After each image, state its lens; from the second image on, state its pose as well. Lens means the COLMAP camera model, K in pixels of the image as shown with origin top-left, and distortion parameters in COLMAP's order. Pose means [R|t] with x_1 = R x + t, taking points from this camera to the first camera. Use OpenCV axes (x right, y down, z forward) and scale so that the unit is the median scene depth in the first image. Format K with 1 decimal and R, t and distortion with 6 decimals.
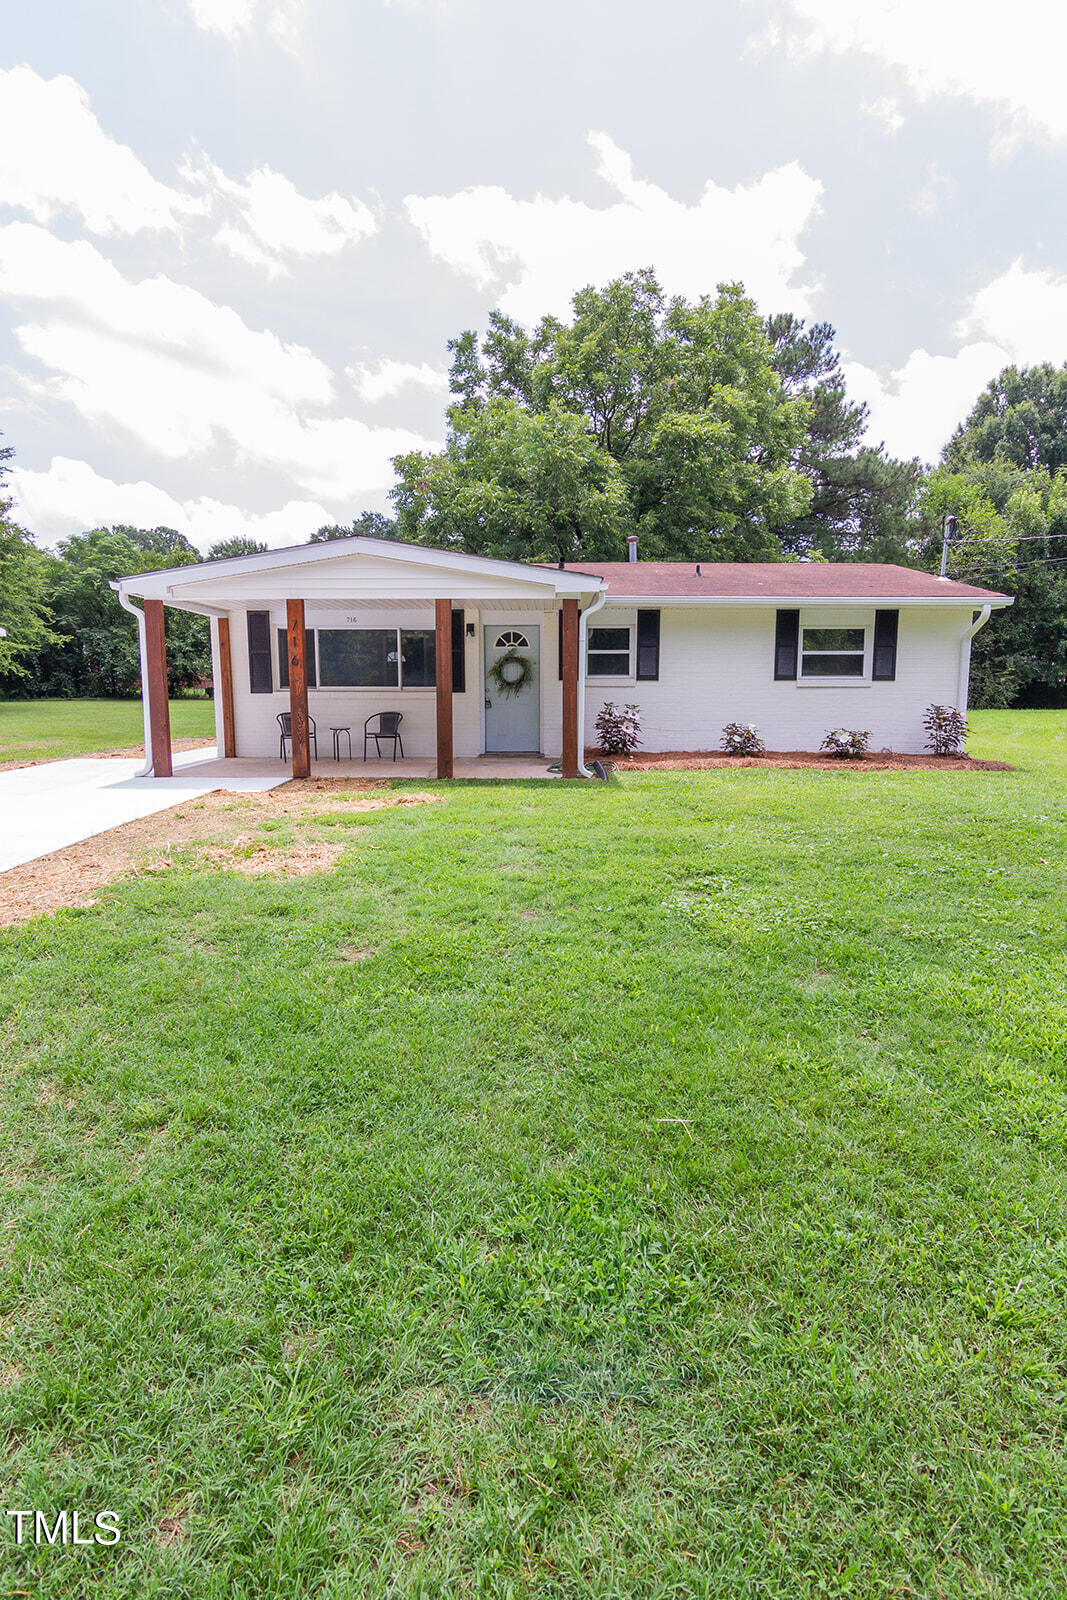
lens RADIAL K [[796.8, 0, 533.5], [0, 796.8, 800.0], [0, 0, 1]] dist [-0.001173, -0.000148]
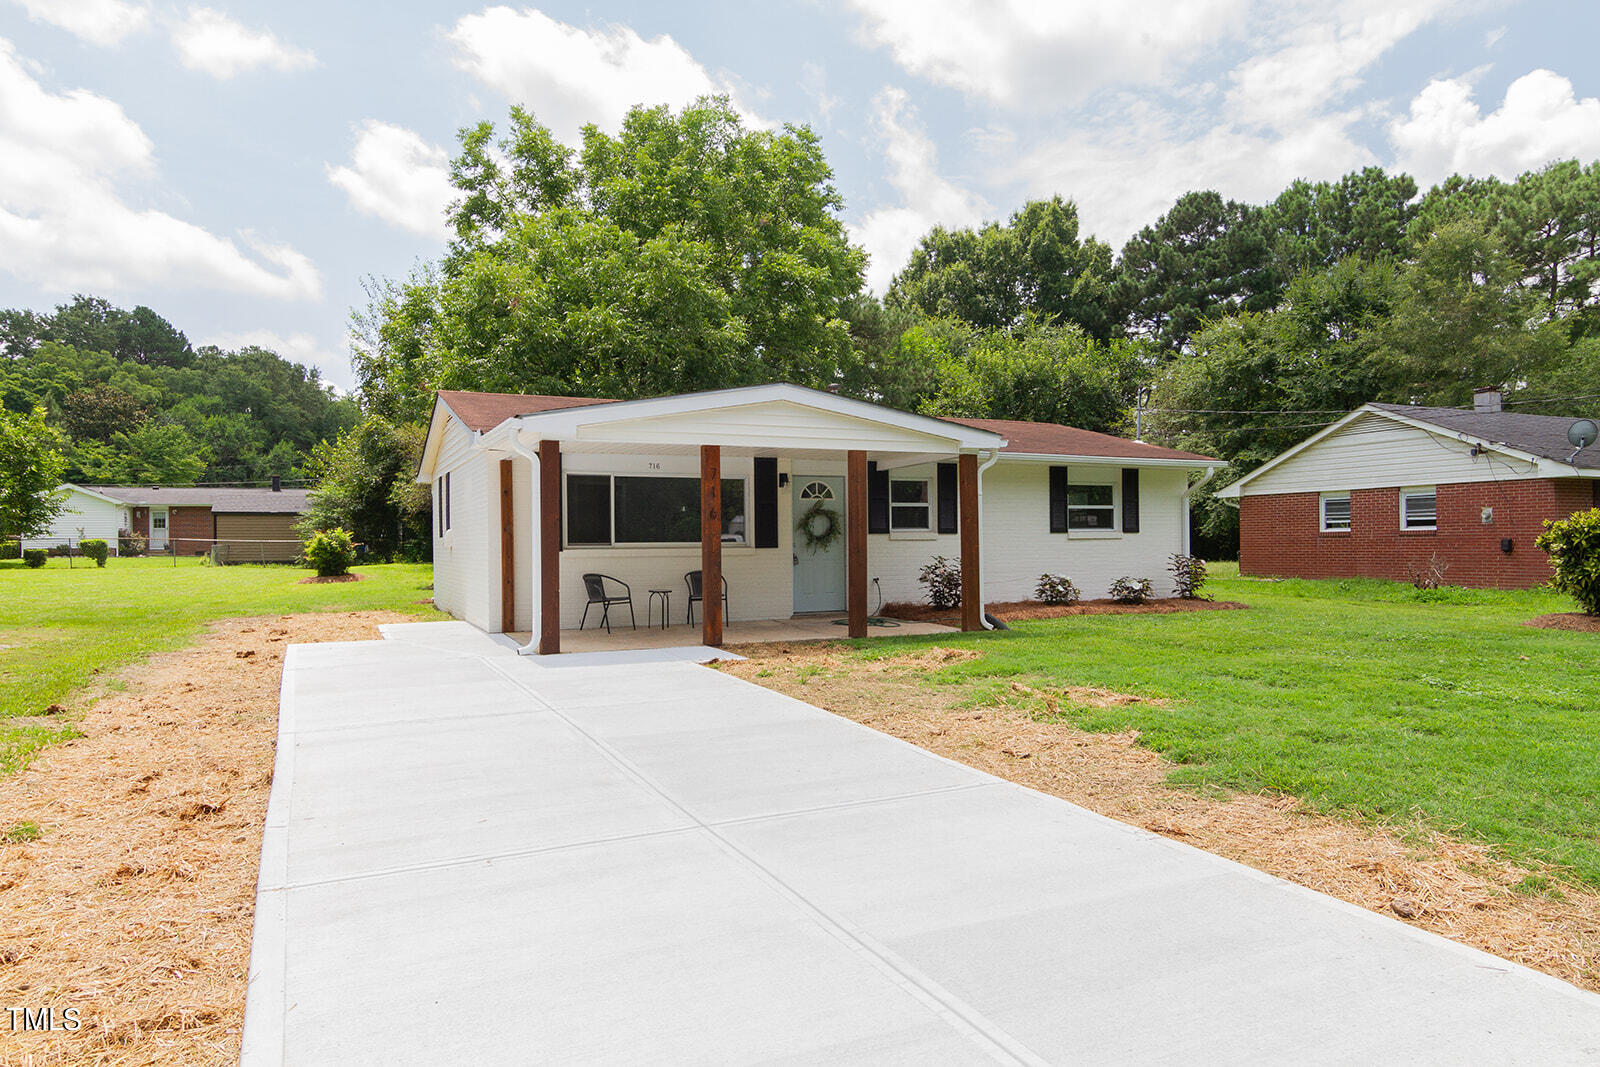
lens RADIAL K [[997.5, 0, 800.0], [0, 997.5, 533.5], [0, 0, 1]] dist [-0.002585, 0.000120]
pose [[0.904735, -0.004962, 0.425946, -0.543230], [0.068706, 0.988540, -0.134419, 0.002999], [-0.420398, 0.150879, 0.894707, -0.025879]]
